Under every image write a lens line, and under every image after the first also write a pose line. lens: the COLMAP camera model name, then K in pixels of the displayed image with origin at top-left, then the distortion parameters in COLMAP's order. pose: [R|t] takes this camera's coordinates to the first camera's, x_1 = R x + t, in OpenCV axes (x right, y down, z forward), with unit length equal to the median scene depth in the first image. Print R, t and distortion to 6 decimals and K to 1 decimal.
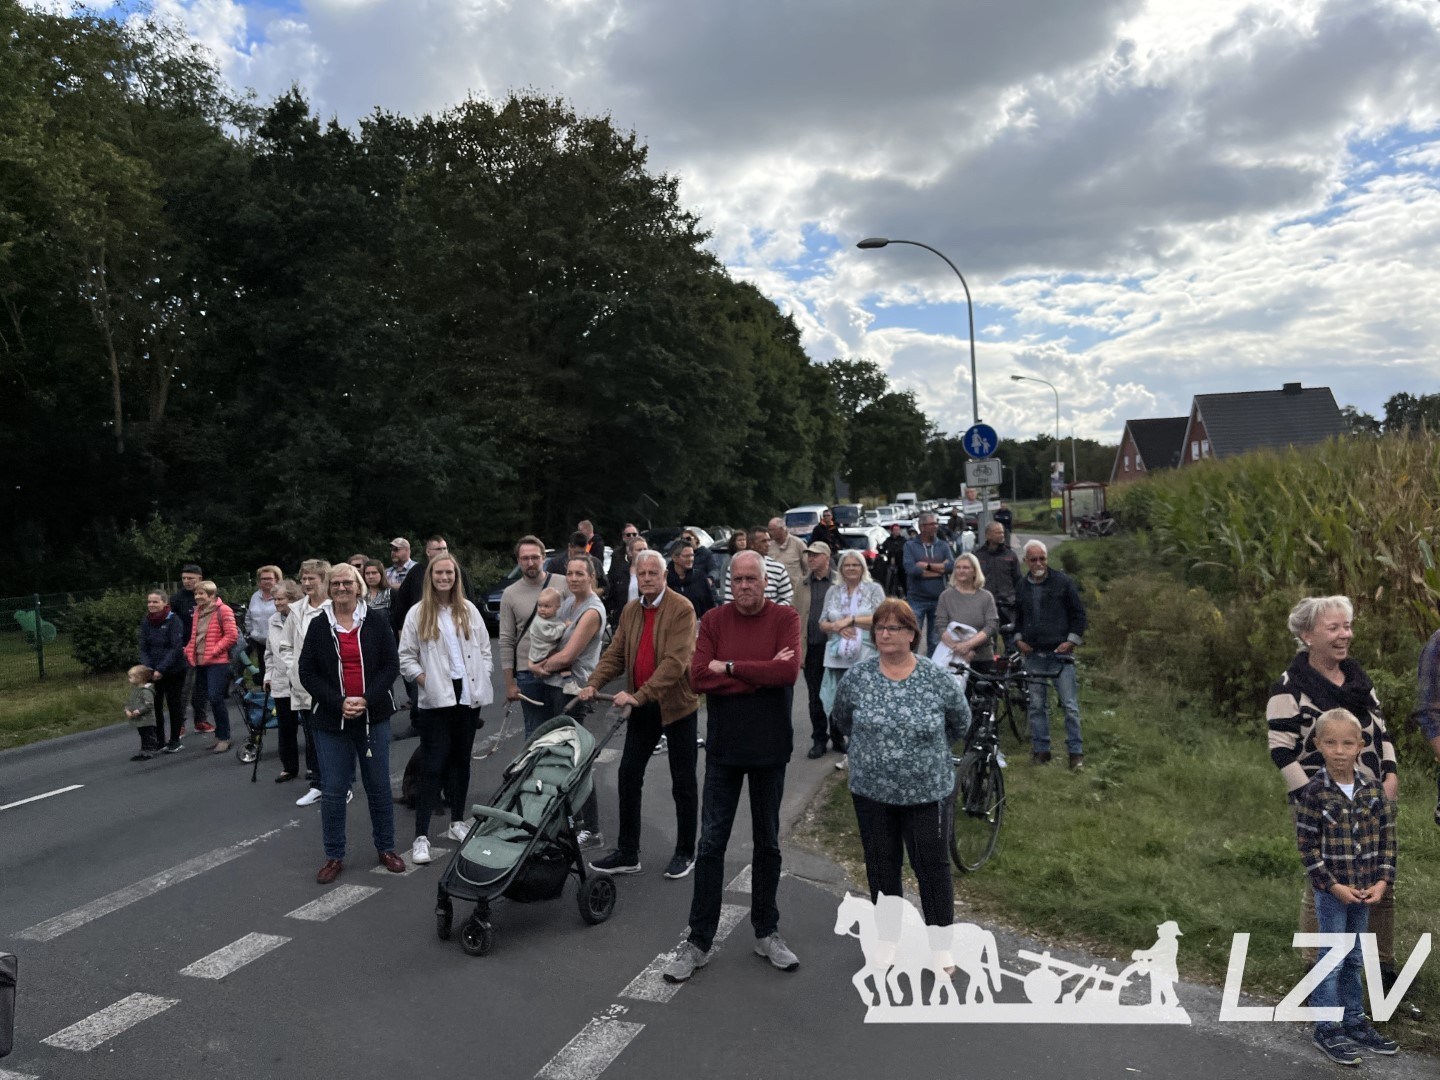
lens RADIAL K [[1083.0, 0, 720.0], [0, 1083.0, 540.0], [0, 0, 1]] dist [0.094329, -0.099905]
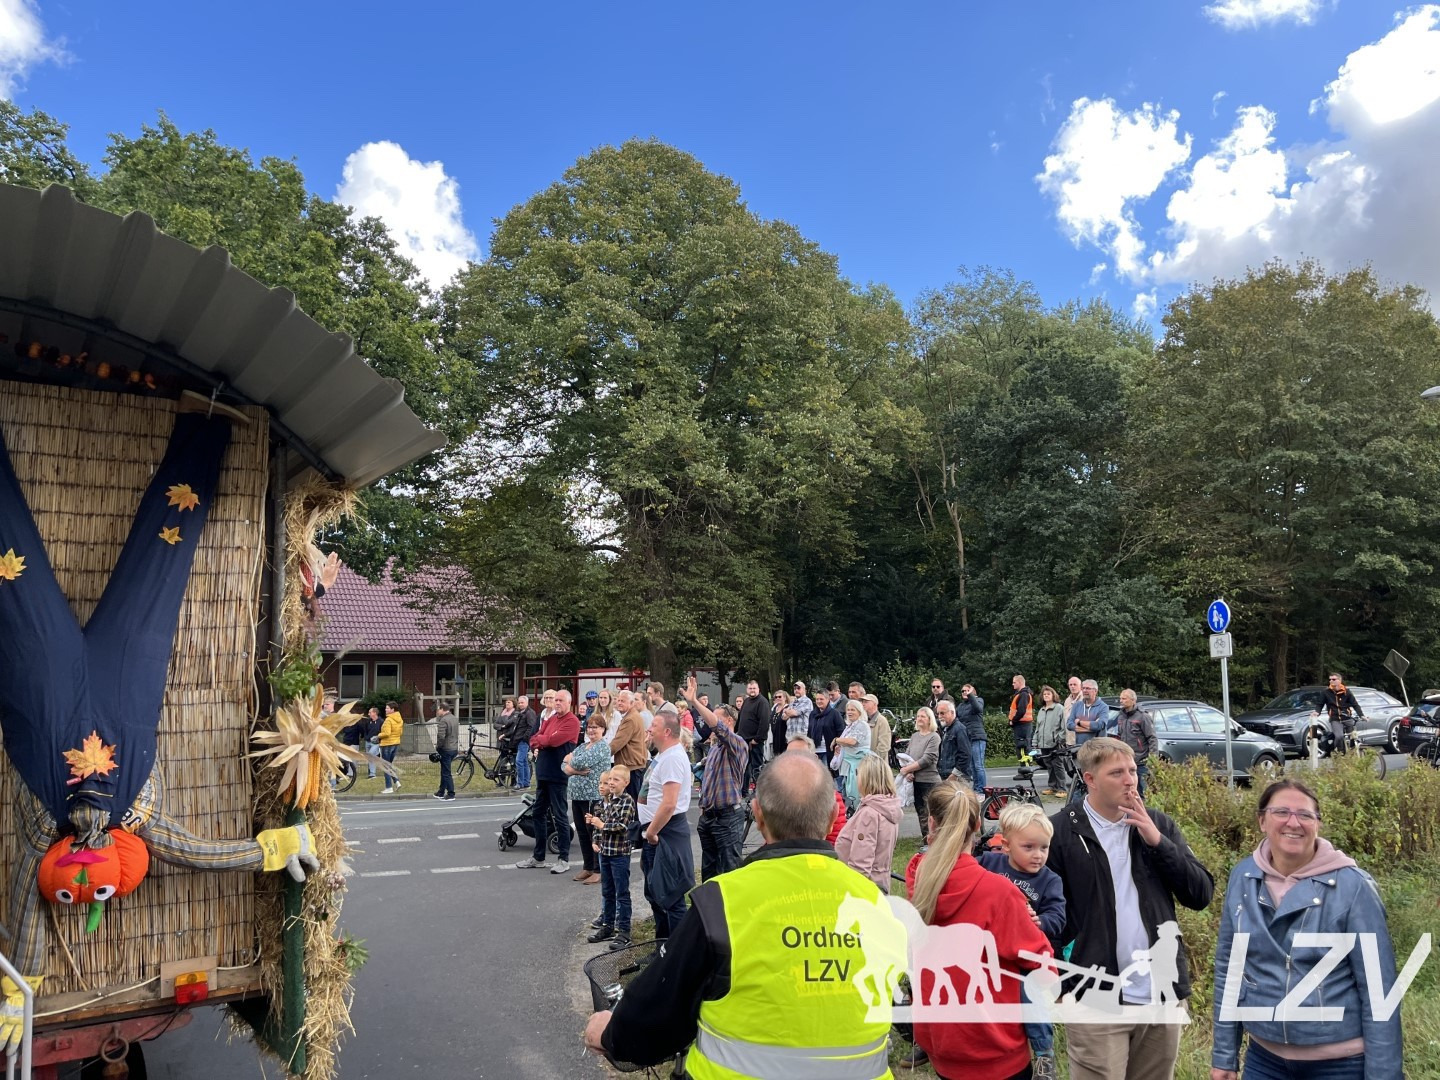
lens RADIAL K [[1083.0, 0, 720.0], [0, 1083.0, 540.0], [0, 0, 1]] dist [0.094329, -0.099905]
pose [[0.637273, -0.057509, -0.768489, 0.358926], [-0.043684, 0.992912, -0.110529, -0.010361], [0.769399, 0.104007, 0.630244, -0.046418]]
